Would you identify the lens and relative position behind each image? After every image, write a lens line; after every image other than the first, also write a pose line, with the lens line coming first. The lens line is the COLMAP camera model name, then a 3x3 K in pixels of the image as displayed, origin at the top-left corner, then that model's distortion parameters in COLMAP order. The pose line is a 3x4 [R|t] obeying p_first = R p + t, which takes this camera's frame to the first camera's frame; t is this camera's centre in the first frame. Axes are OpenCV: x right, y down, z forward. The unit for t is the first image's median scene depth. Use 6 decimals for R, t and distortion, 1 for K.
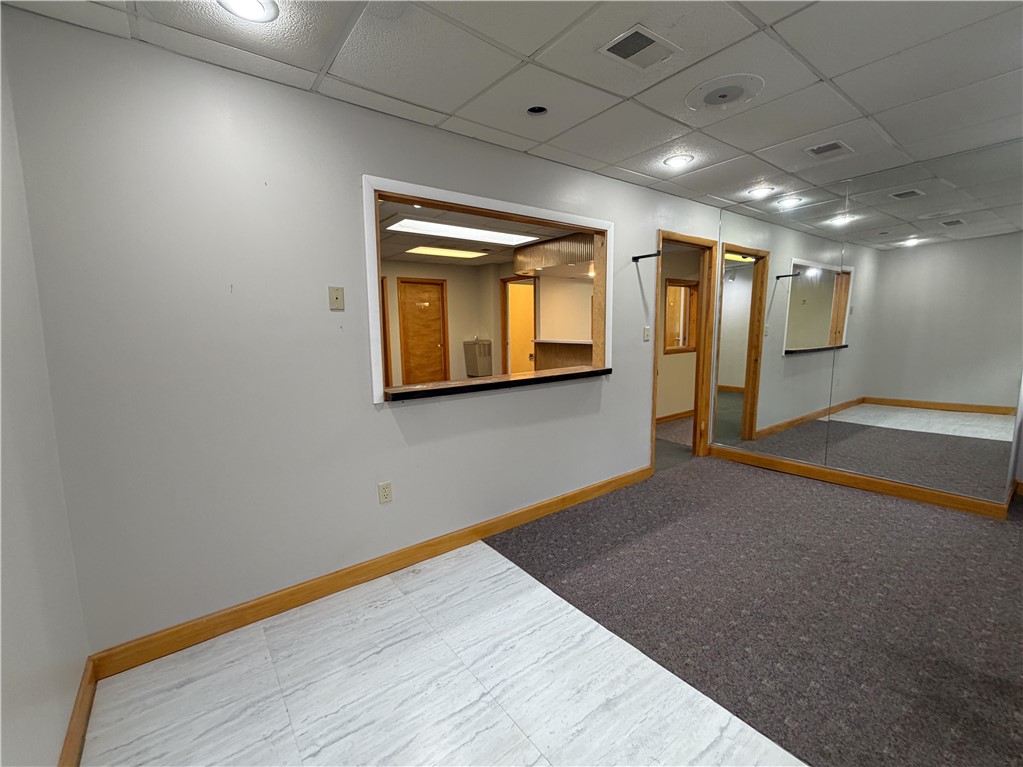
lens RADIAL K [[422.3, 0, 505.2], [0, 422.3, 388.2], [0, 0, 1]] dist [0.002186, 0.000356]
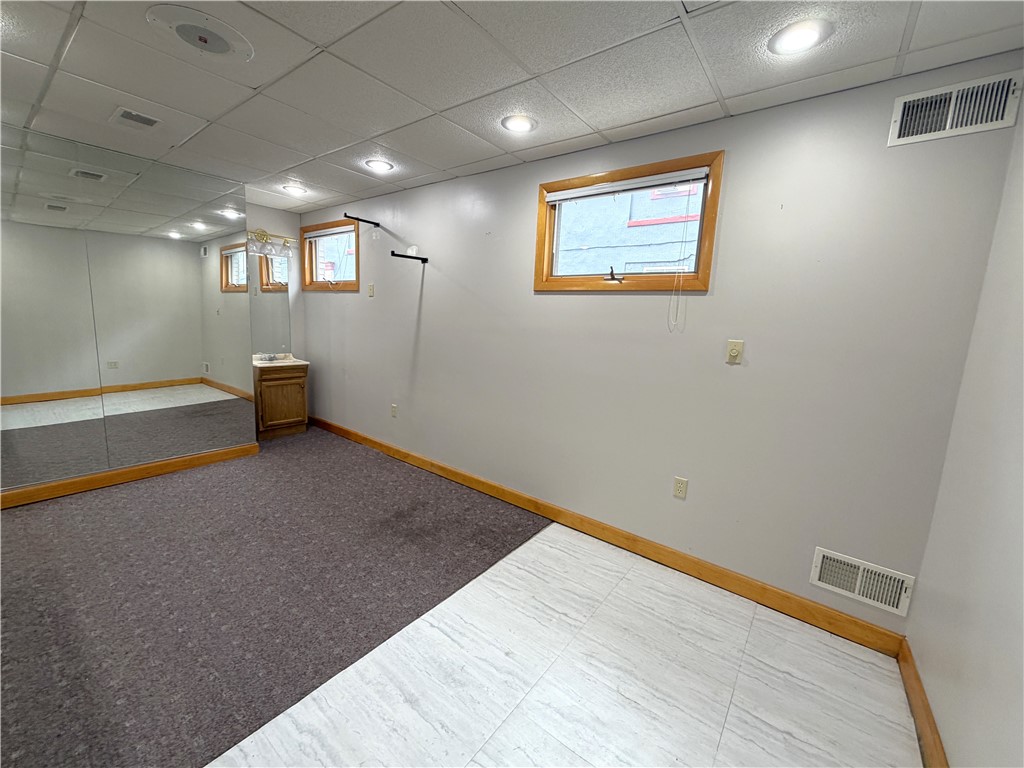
lens RADIAL K [[422.7, 0, 505.5], [0, 422.7, 383.5], [0, 0, 1]] dist [0.002186, 0.000356]
pose [[-0.254516, -0.137795, 0.957201, -0.399266], [0.098647, 0.980934, 0.167441, -0.083509], [-0.962024, 0.137042, -0.236071, 0.542665]]
